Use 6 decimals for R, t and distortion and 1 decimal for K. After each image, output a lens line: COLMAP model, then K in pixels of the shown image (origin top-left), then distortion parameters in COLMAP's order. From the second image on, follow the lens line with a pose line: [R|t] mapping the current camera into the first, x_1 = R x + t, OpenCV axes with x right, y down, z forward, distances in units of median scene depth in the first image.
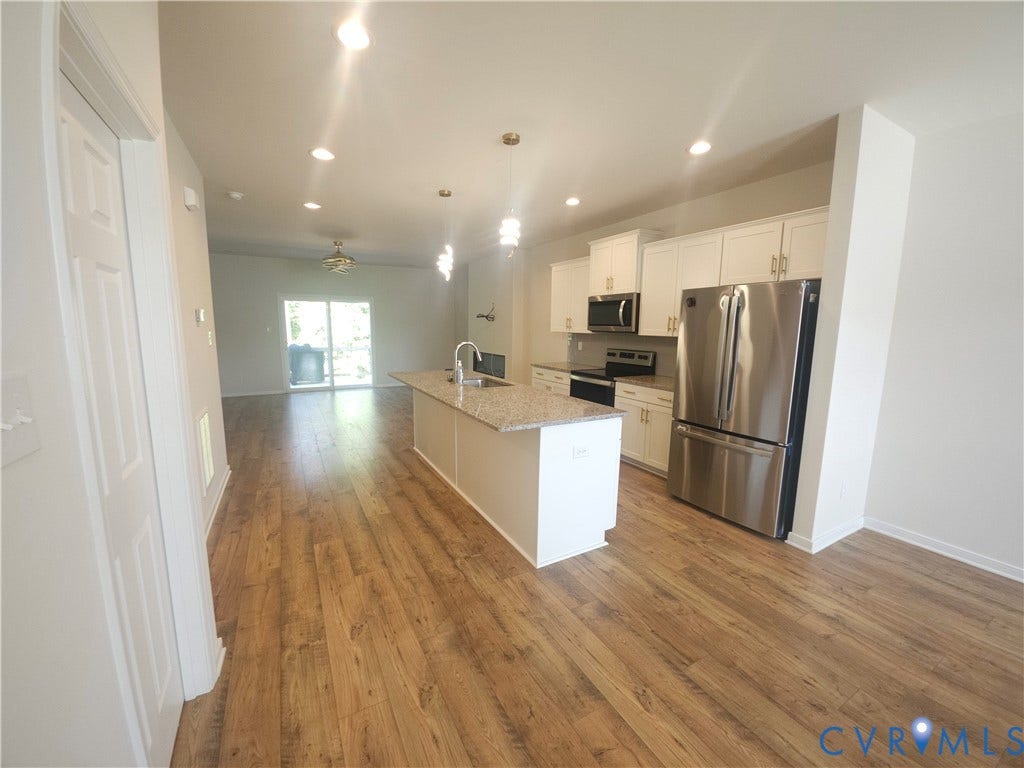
lens RADIAL K [[408.4, 0, 505.1], [0, 408.4, 382.3], [0, 0, 1]] dist [-0.008571, -0.000128]
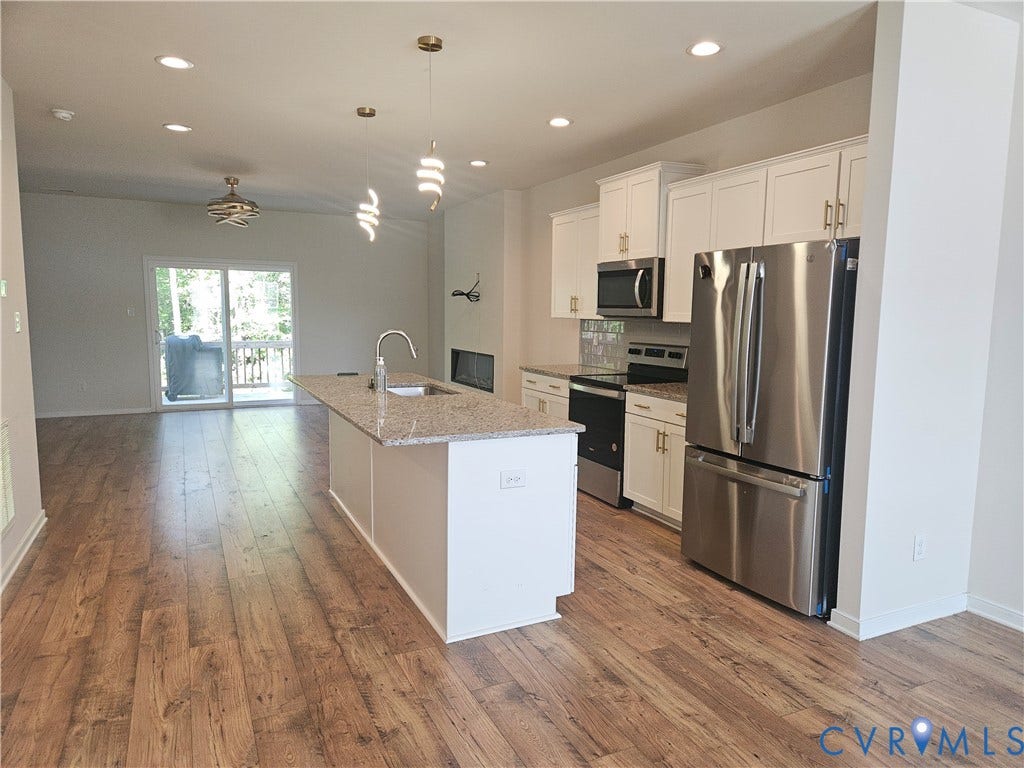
lens RADIAL K [[683.0, 0, 512.0], [0, 683.0, 384.0], [0, 0, 1]] dist [0.086322, -0.077374]
pose [[0.998924, 0.006898, -0.045852, 0.210345], [-0.008304, 0.999499, -0.030544, 0.033888], [0.045618, 0.030892, 0.998481, -0.184309]]
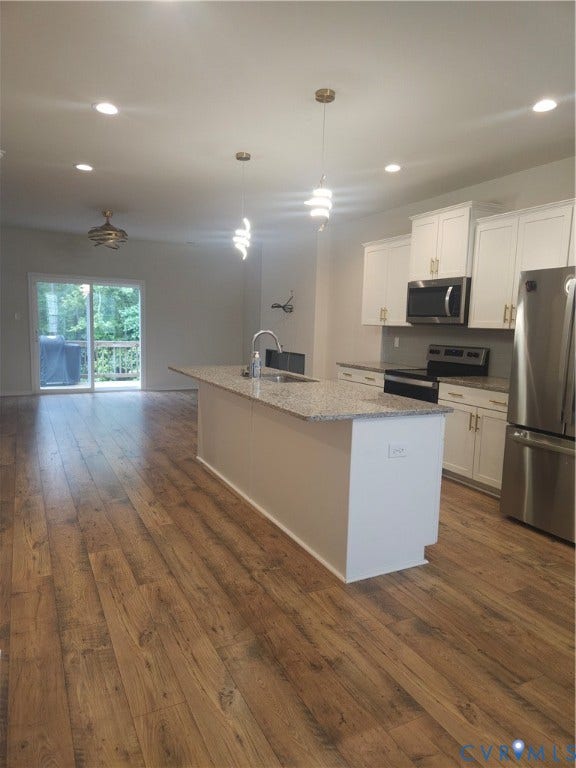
lens RADIAL K [[512.3, 0, 288.9], [0, 512.3, 381.6], [0, 0, 1]] dist [0.086322, -0.077374]
pose [[0.999549, 0.021820, -0.020608, -0.025820], [-0.022355, 0.999410, -0.026060, 0.048393], [0.020027, 0.026509, 0.999448, -0.104930]]
